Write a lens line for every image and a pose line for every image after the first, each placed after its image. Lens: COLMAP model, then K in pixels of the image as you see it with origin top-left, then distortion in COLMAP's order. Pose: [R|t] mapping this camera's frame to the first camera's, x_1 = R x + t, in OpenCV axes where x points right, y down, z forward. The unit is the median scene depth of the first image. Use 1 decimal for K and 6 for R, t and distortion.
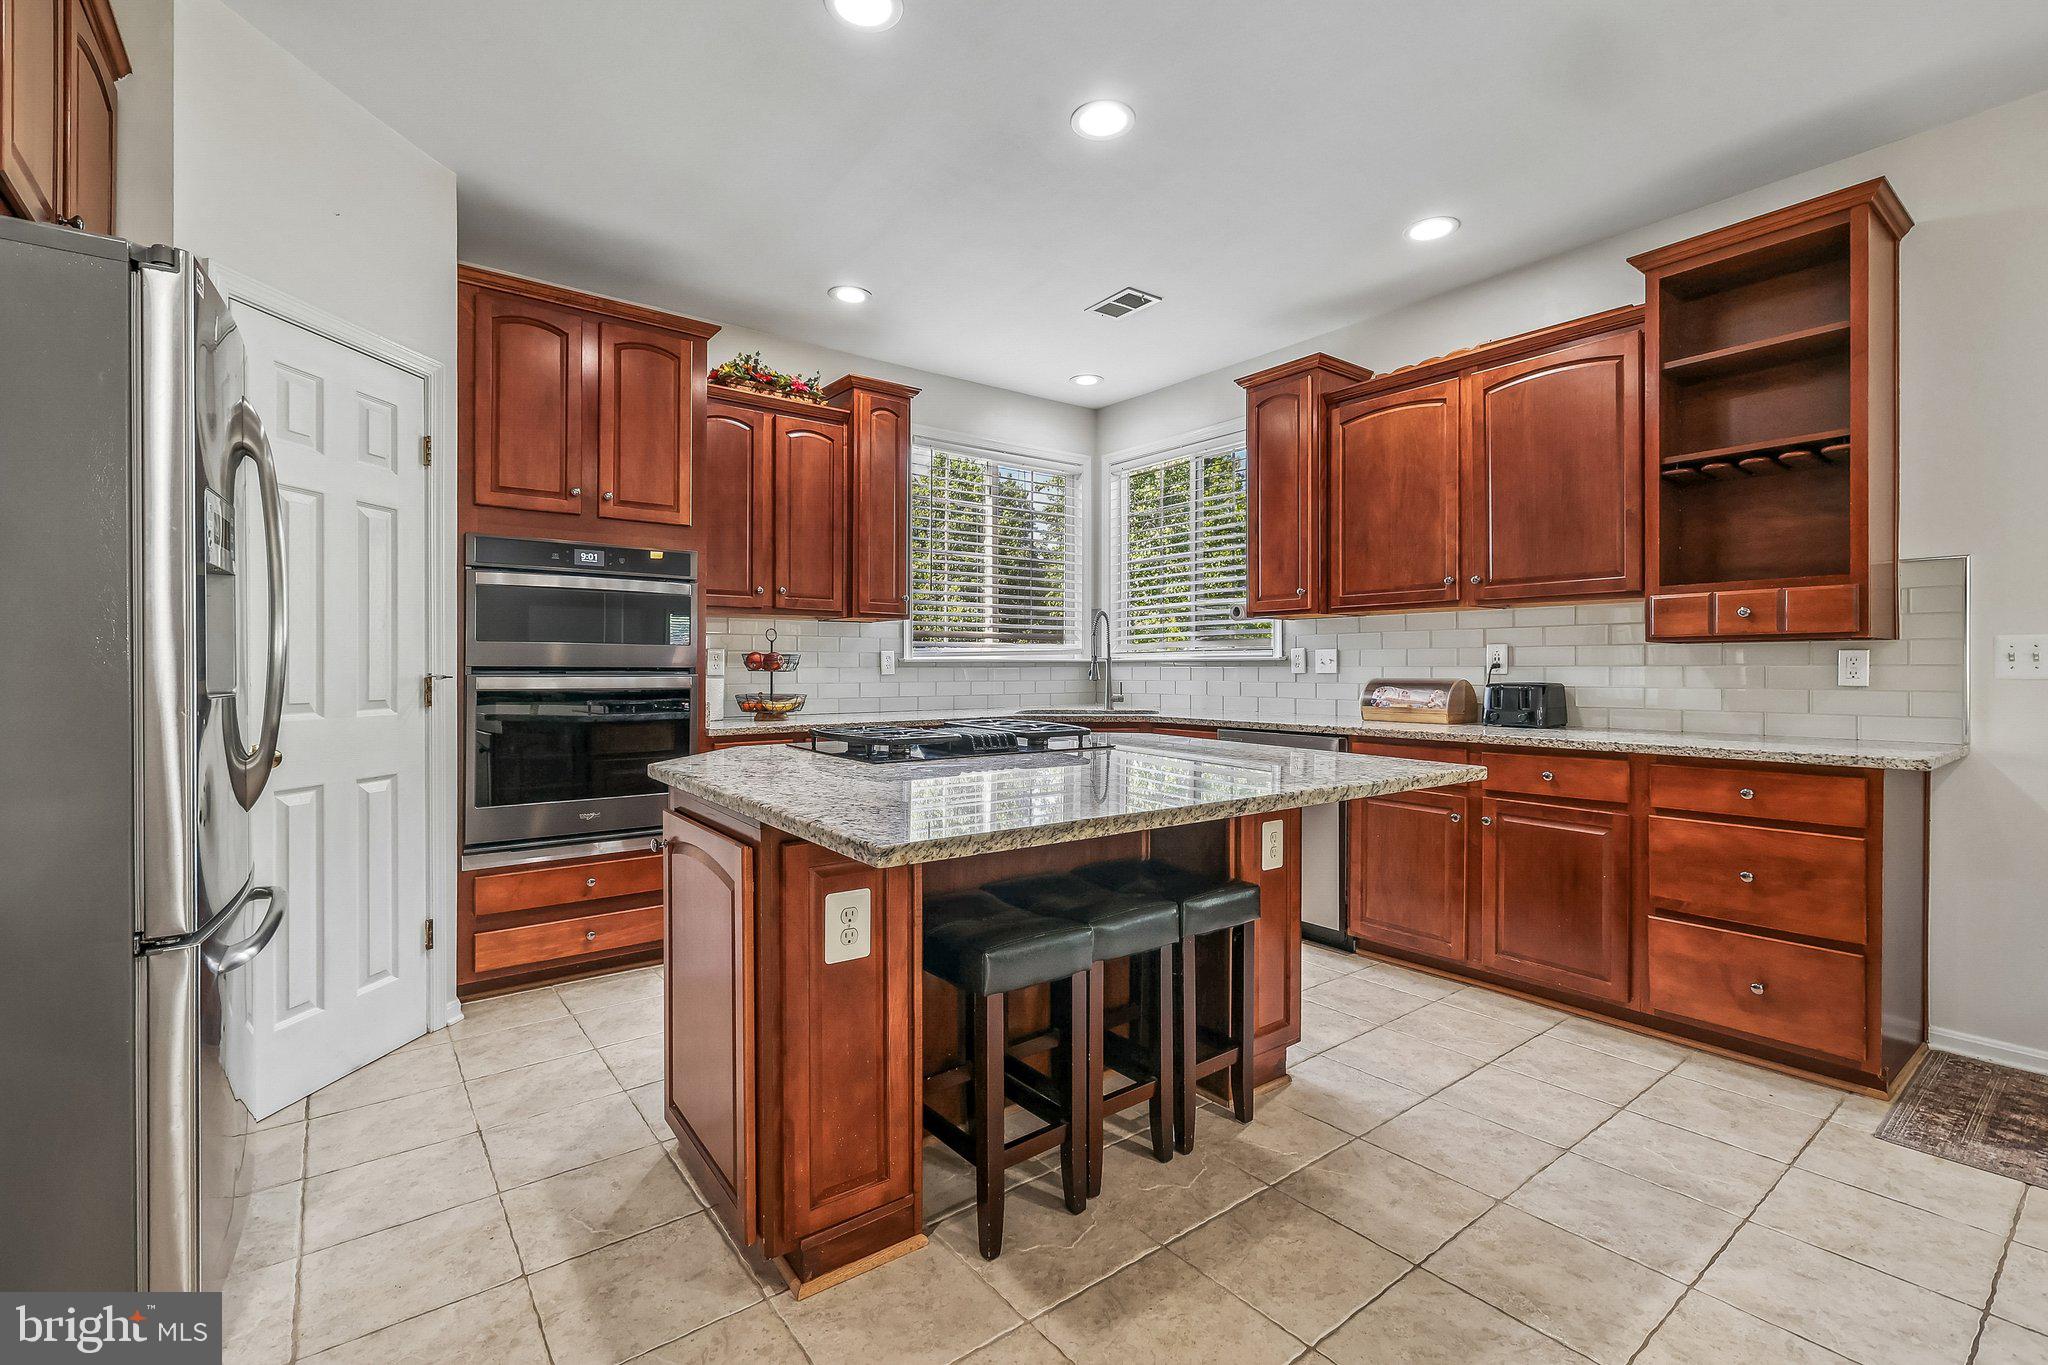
lens RADIAL K [[891.6, 0, 1023.7], [0, 891.6, 668.4], [0, 0, 1]] dist [0.003314, -0.001077]
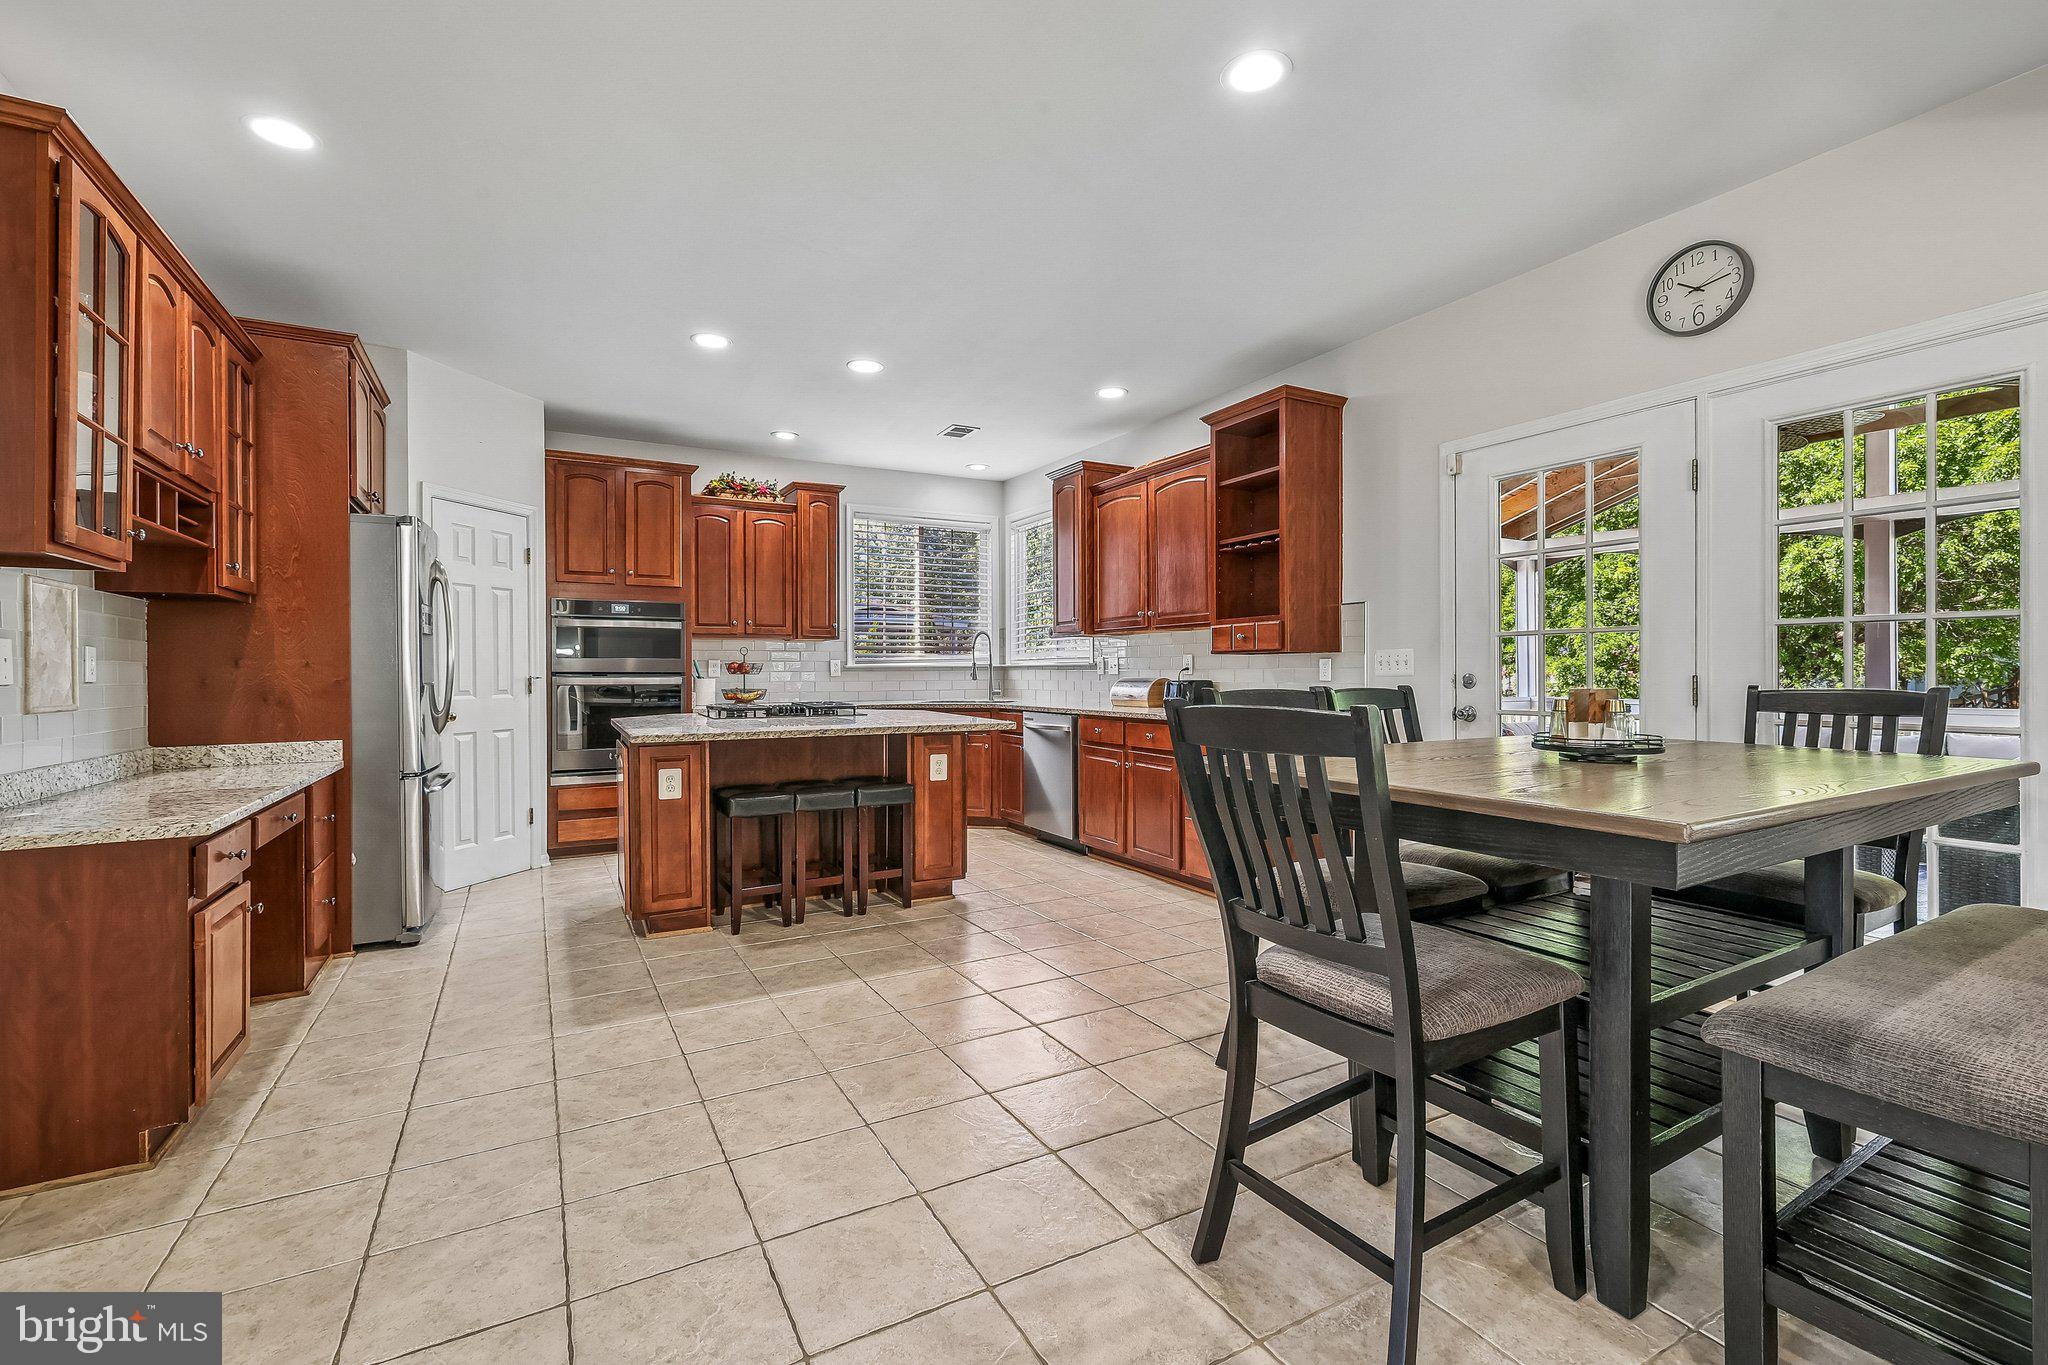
lens RADIAL K [[891.6, 0, 1024.6], [0, 891.6, 674.4], [0, 0, 1]] dist [0.003314, -0.001077]
pose [[0.988667, -0.003400, -0.150088, 0.585141], [0.003919, 0.999987, 0.003158, 0.000693], [0.150075, -0.003711, 0.988668, -0.633072]]
